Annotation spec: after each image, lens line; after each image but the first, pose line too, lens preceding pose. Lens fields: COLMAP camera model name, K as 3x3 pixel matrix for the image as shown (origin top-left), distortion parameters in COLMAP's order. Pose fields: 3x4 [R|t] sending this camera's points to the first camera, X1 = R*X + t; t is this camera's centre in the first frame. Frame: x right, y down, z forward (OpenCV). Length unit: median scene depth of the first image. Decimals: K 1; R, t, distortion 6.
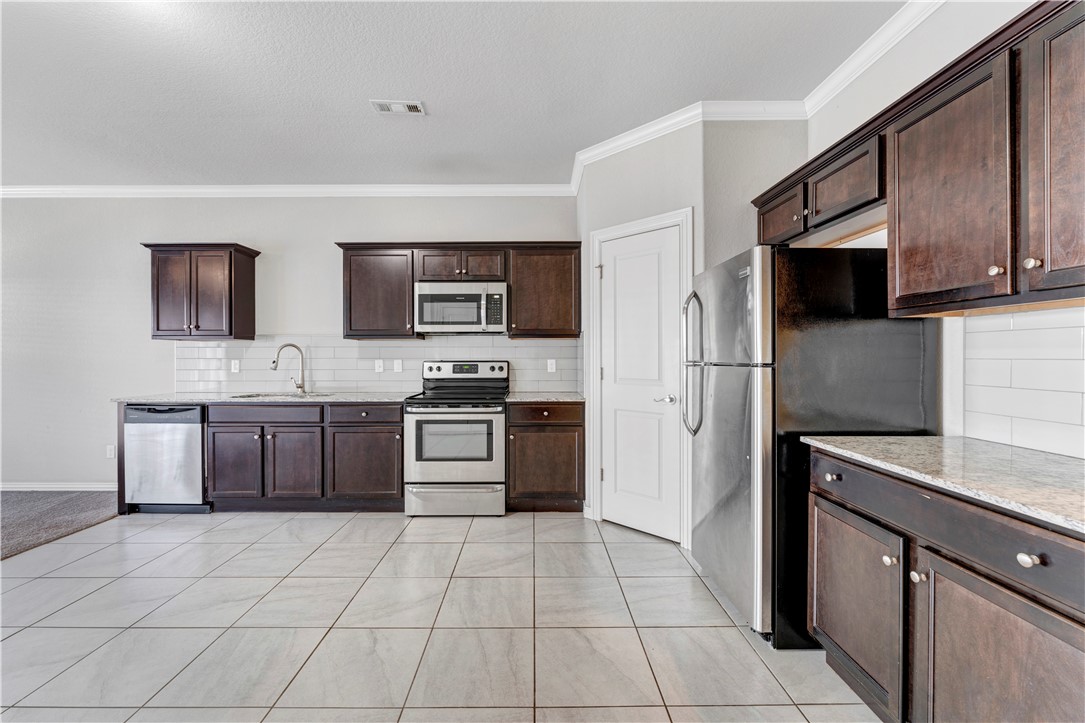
lens RADIAL K [[449.2, 0, 536.8], [0, 449.2, 357.3], [0, 0, 1]] dist [-0.001838, -0.000057]
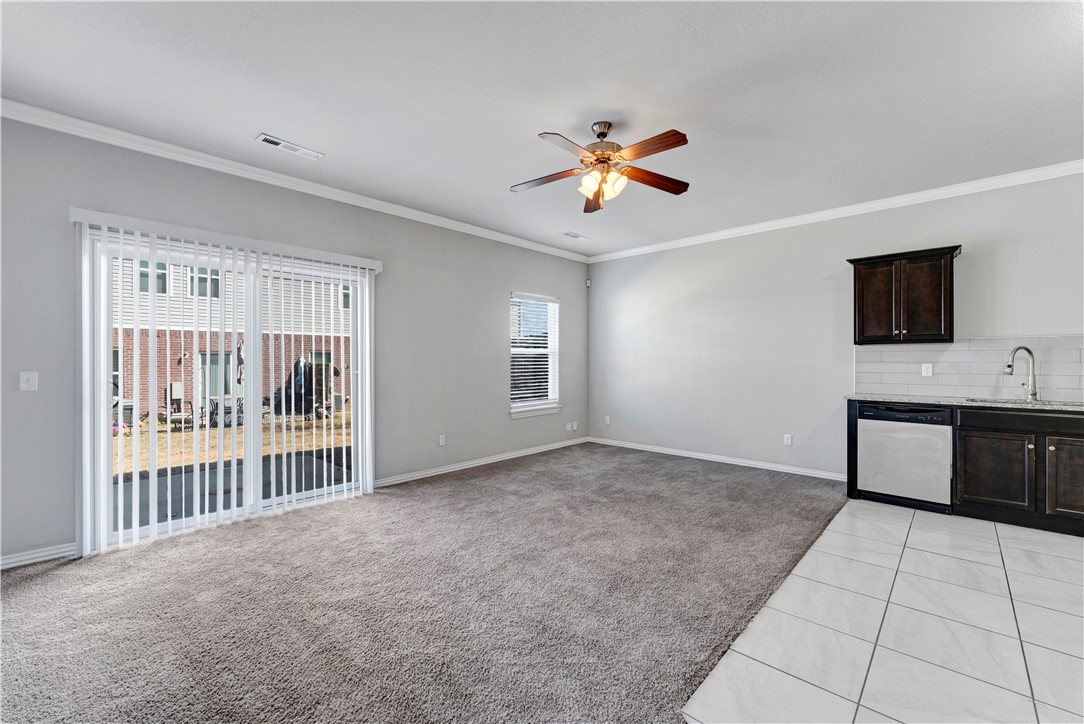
lens RADIAL K [[444.7, 0, 540.1], [0, 444.7, 363.7], [0, 0, 1]] dist [-0.003405, -0.000017]
pose [[0.726492, 0.005690, -0.687151, -0.722224], [-0.003357, 0.999983, 0.004731, 0.004683], [0.687167, -0.001131, 0.726499, -0.367865]]
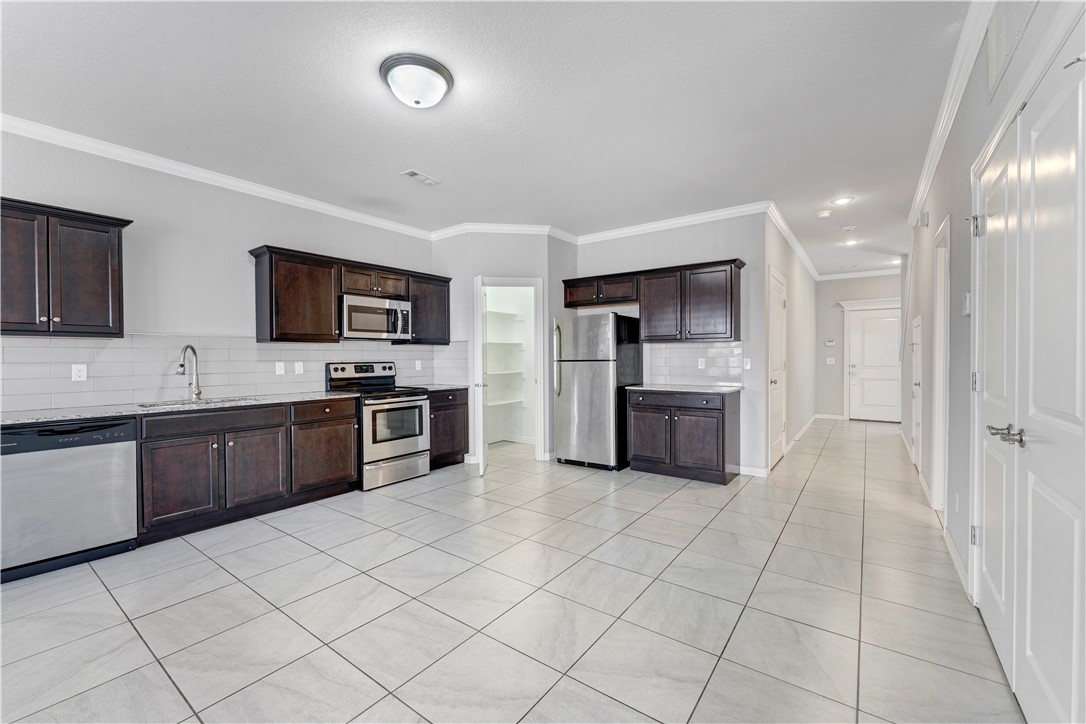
lens RADIAL K [[443.5, 0, 538.5], [0, 443.5, 364.1], [0, 0, 1]] dist [-0.000922, -0.000158]
pose [[0.599627, -0.013863, 0.800160, -0.939714], [0.008230, 0.999904, 0.011156, 0.003913], [-0.800237, -0.000104, 0.599683, -0.083777]]
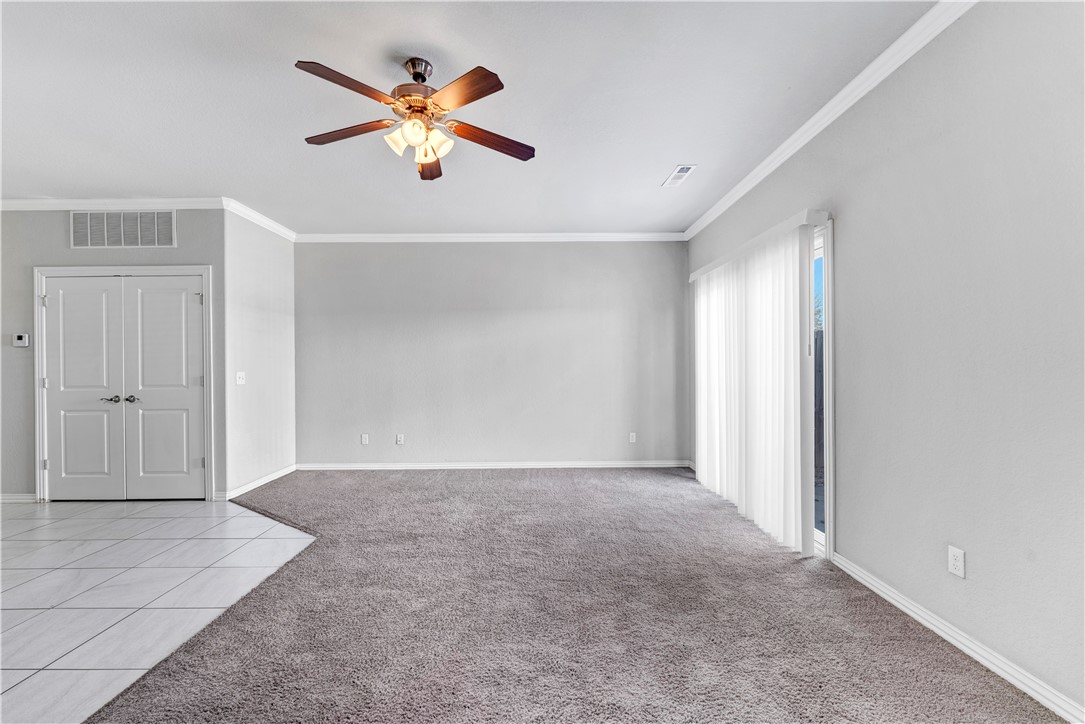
lens RADIAL K [[445.2, 0, 540.6], [0, 445.2, 363.7], [0, 0, 1]] dist [-0.003405, -0.000017]
pose [[-0.999929, 0.010925, -0.004776, -1.380014], [0.010912, 0.999937, 0.002802, 0.000621], [0.004807, 0.002749, -0.999985, 0.966891]]
